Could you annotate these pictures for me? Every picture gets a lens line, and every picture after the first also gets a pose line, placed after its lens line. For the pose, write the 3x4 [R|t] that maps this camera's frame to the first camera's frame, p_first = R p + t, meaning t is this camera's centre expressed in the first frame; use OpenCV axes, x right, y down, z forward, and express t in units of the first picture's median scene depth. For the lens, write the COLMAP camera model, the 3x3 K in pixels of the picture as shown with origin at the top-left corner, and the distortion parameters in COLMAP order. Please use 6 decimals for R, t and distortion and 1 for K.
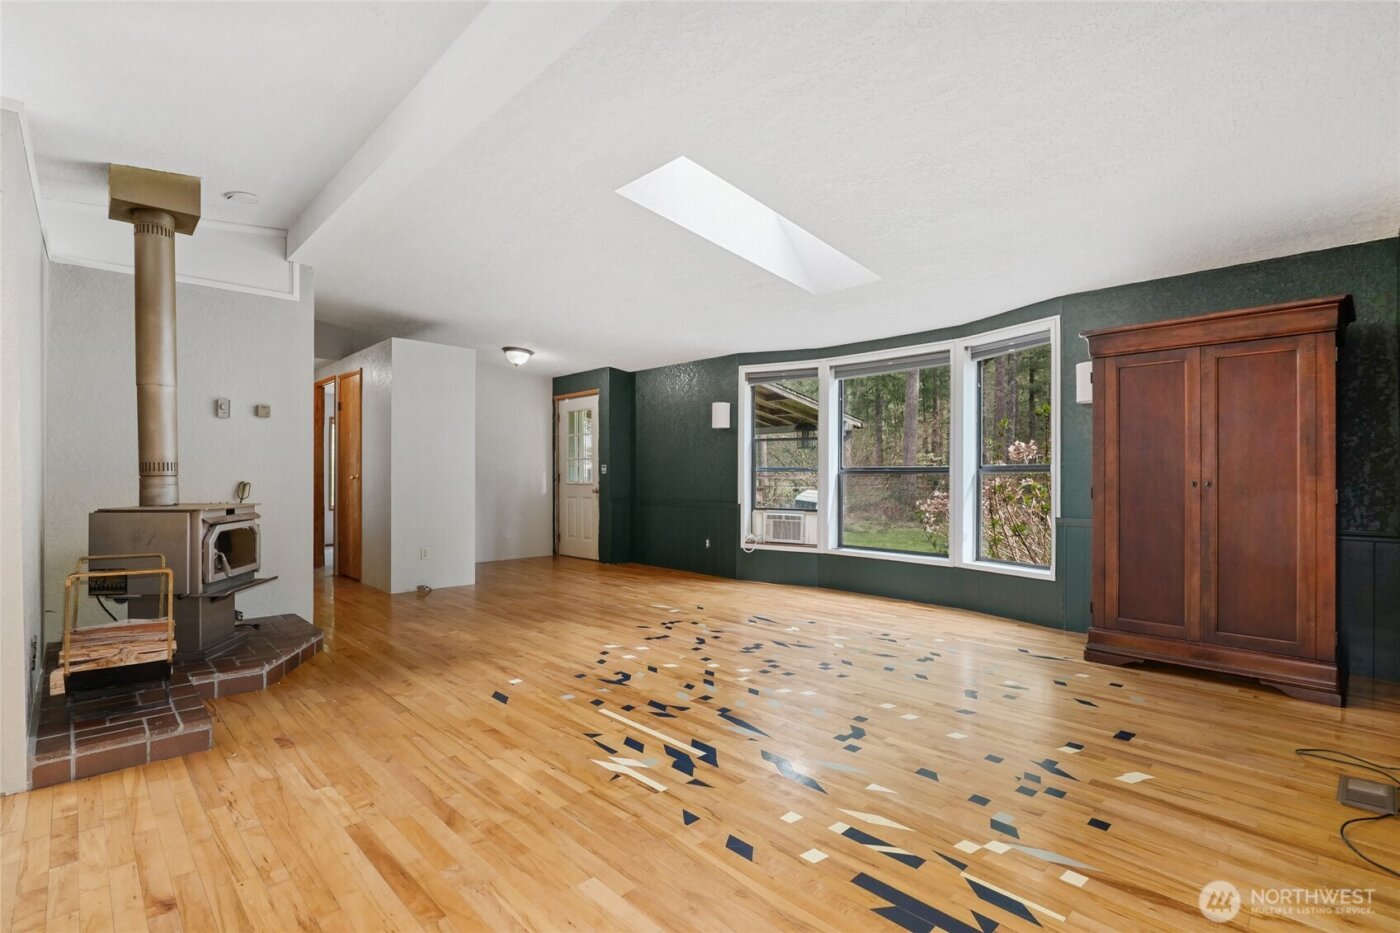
lens RADIAL K [[652.9, 0, 701.8], [0, 652.9, 473.7], [0, 0, 1]] dist [-0.016970, -0.000024]
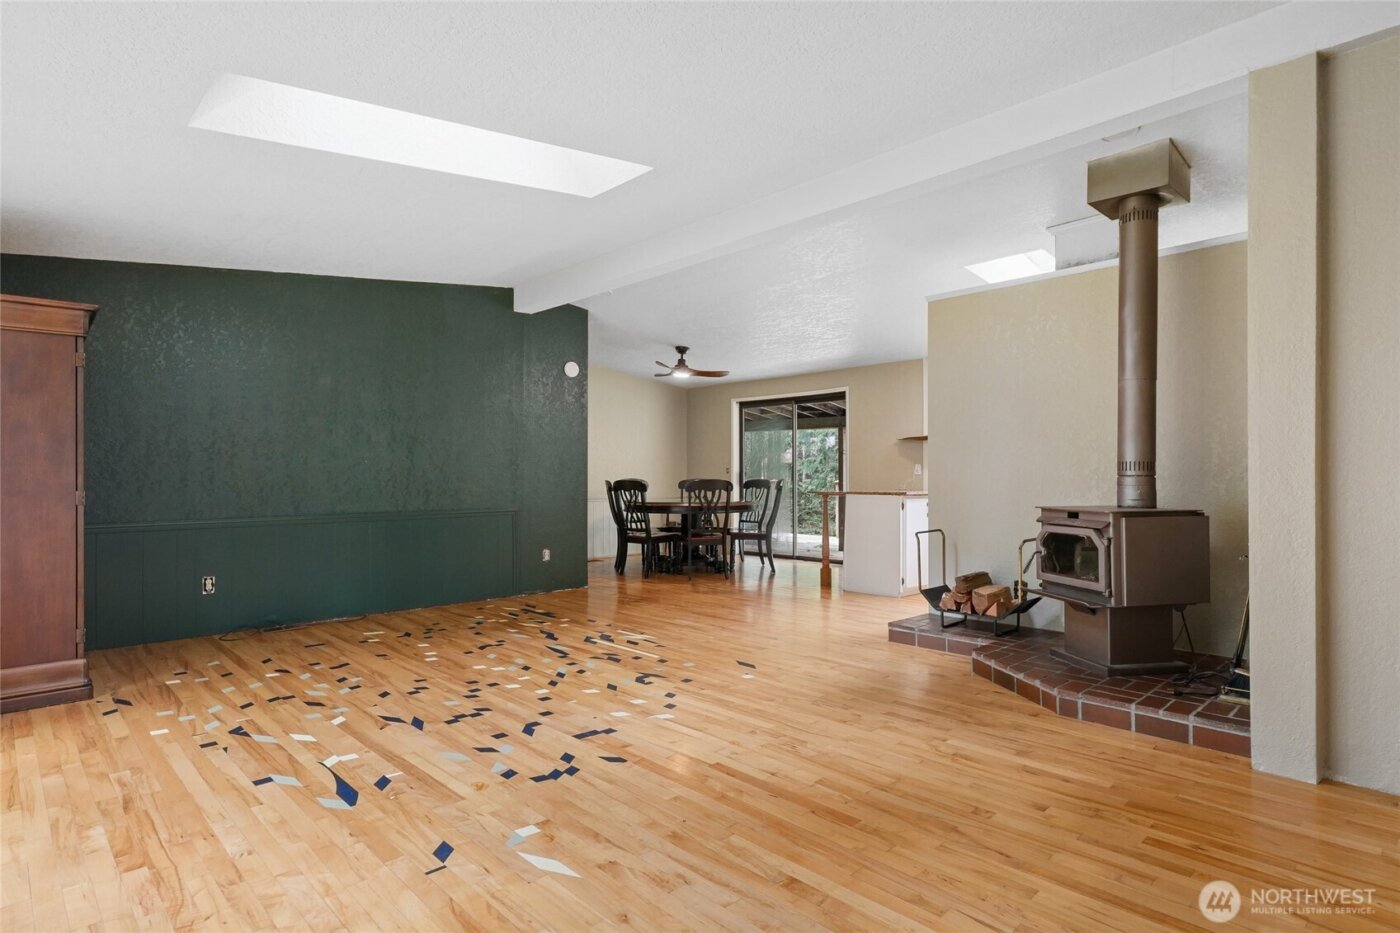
lens RADIAL K [[739.4, 0, 700.0], [0, 739.4, 466.5], [0, 0, 1]] dist [0.006966, 0.000760]
pose [[-0.999883, 0.002707, 0.015024, -0.223378], [0.002491, 0.999894, -0.014348, 0.005302], [-0.015062, -0.014309, -0.999784, 2.113354]]
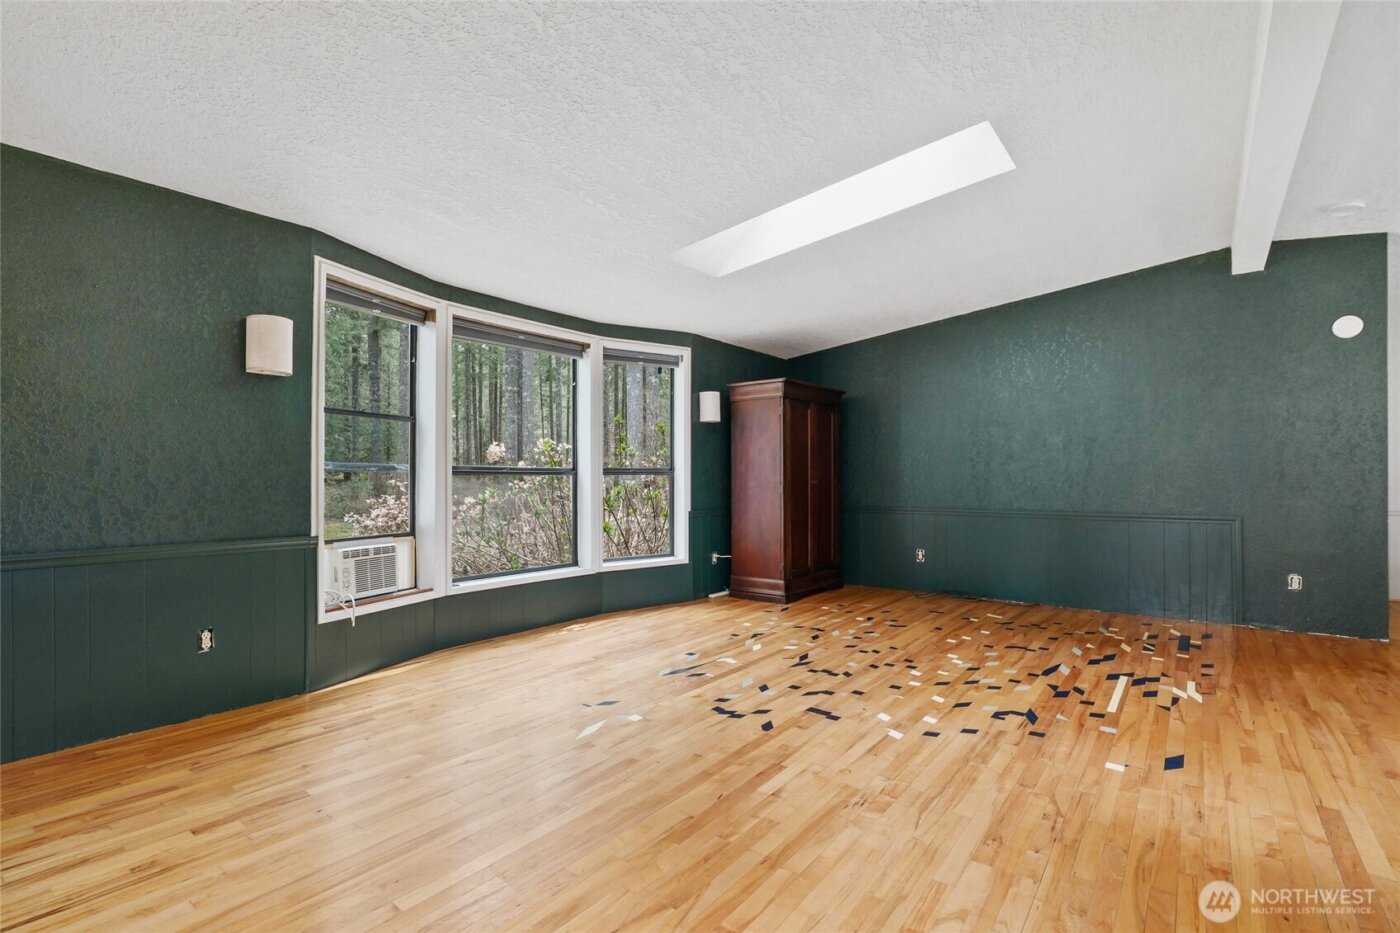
lens RADIAL K [[652.9, 0, 701.8], [0, 652.9, 473.7], [0, 0, 1]] dist [-0.016970, -0.000024]
pose [[-0.140582, 0.005246, 0.990055, -0.898420], [-0.001143, 0.999984, -0.005461, 0.003503], [-0.990068, -0.001899, -0.140574, 1.506593]]
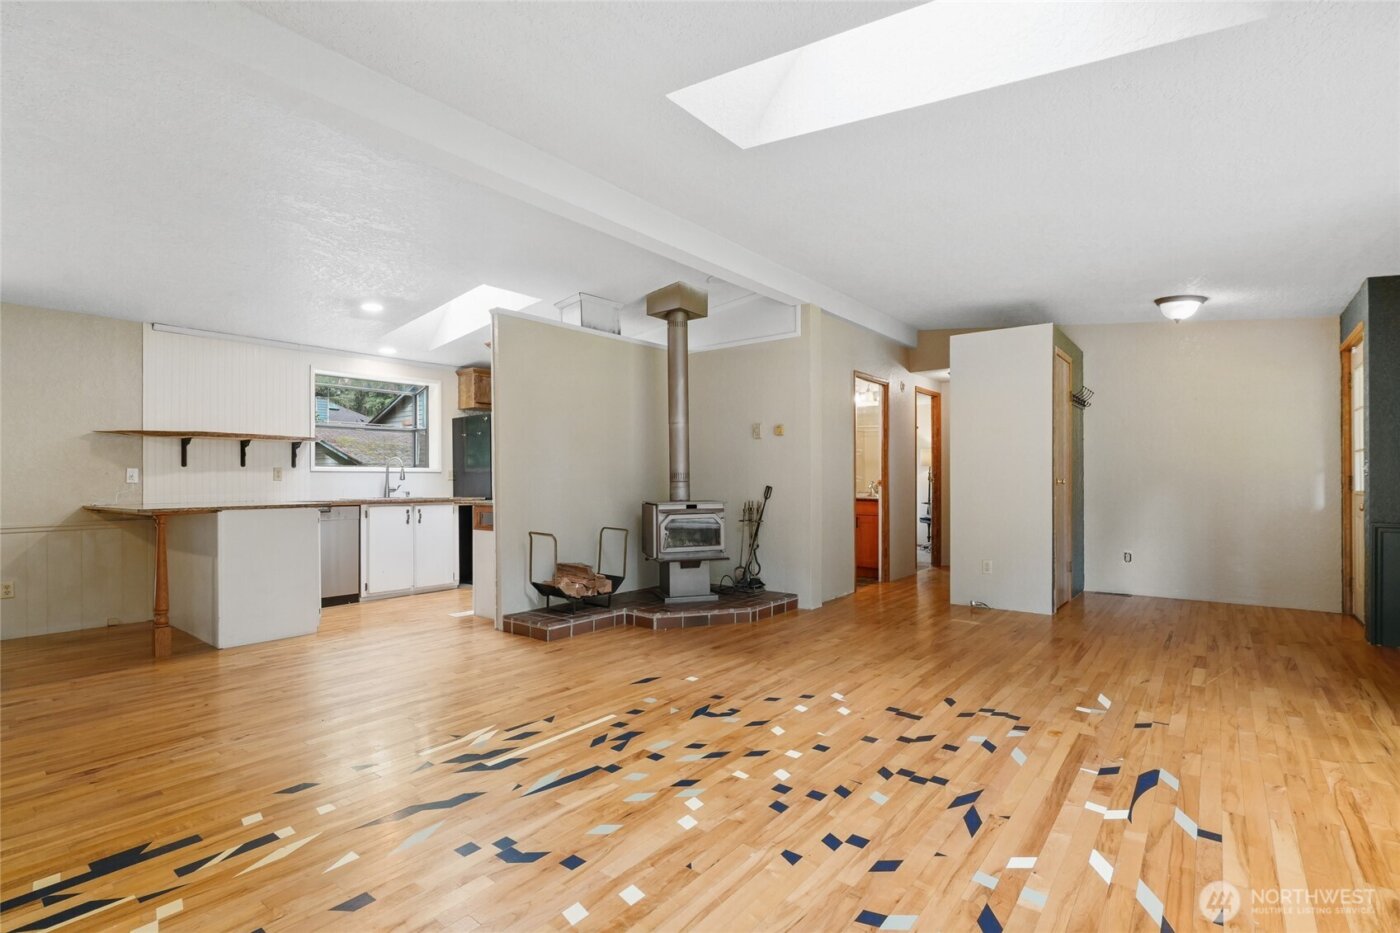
lens RADIAL K [[660.3, 0, 698.1], [0, 660.3, 476.7], [0, 0, 1]] dist [0.000188, 0.001174]
pose [[0.123017, -0.007961, -0.992373, 0.743861], [0.006133, 0.999955, -0.007261, 0.003999], [0.992386, -0.005193, 0.123060, 0.859667]]
